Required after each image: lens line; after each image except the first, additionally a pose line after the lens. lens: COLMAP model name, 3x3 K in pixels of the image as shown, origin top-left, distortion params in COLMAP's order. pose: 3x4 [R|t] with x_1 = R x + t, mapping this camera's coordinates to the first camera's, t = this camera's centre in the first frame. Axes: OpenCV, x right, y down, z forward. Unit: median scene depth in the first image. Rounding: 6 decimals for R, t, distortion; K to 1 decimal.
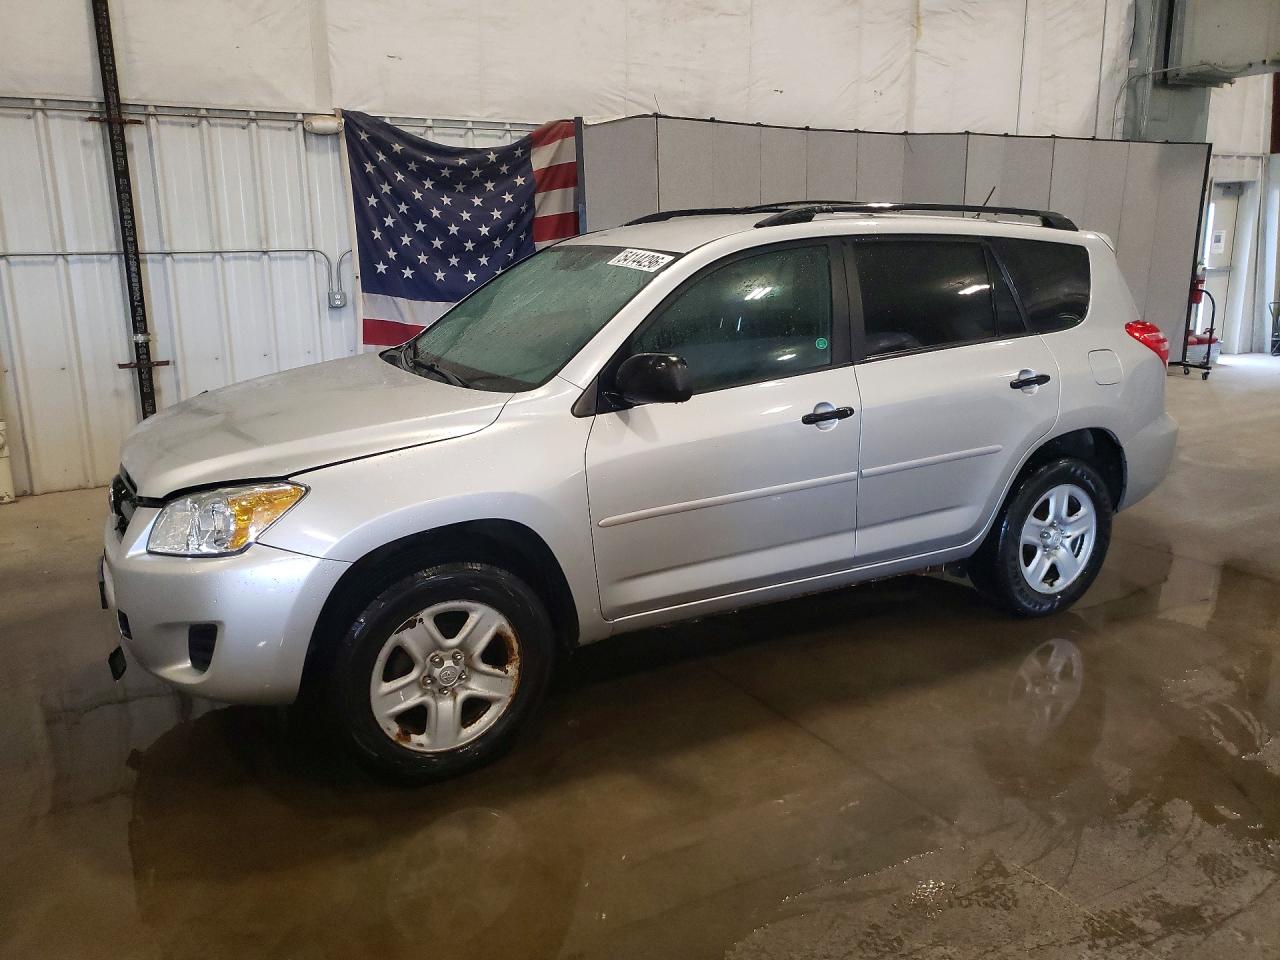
lens RADIAL K [[1034.6, 0, 644.1], [0, 1034.6, 451.3], [0, 0, 1]] dist [0.041391, 0.009919]
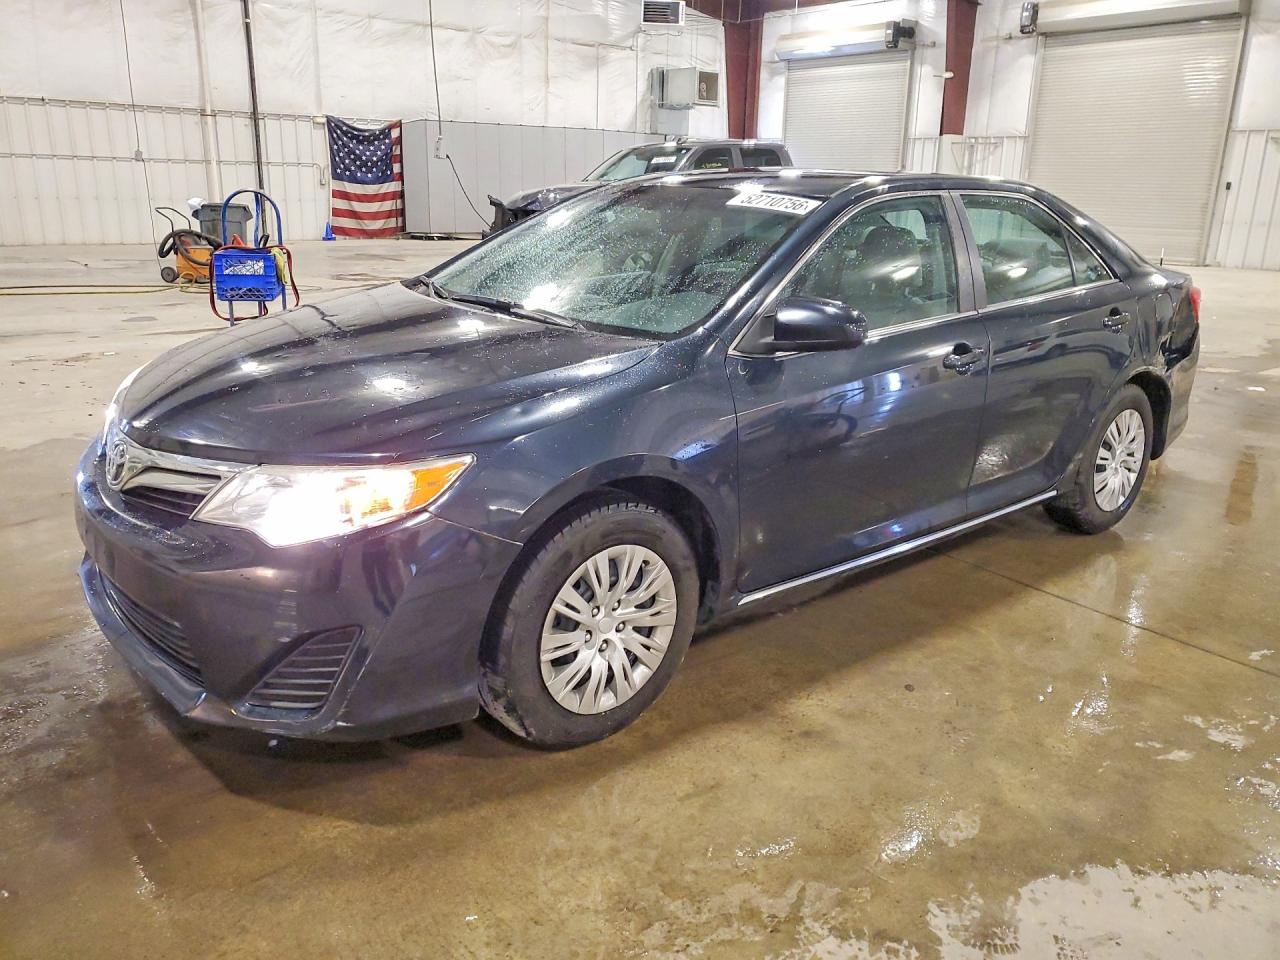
lens RADIAL K [[1034.6, 0, 637.1], [0, 1034.6, 467.5], [0, 0, 1]] dist [0.041391, 0.009919]
pose [[0.989891, -0.007780, 0.141615, 0.145495], [-0.001921, 0.997667, 0.068242, 0.434068], [-0.141816, -0.067824, 0.987567, -1.974533]]
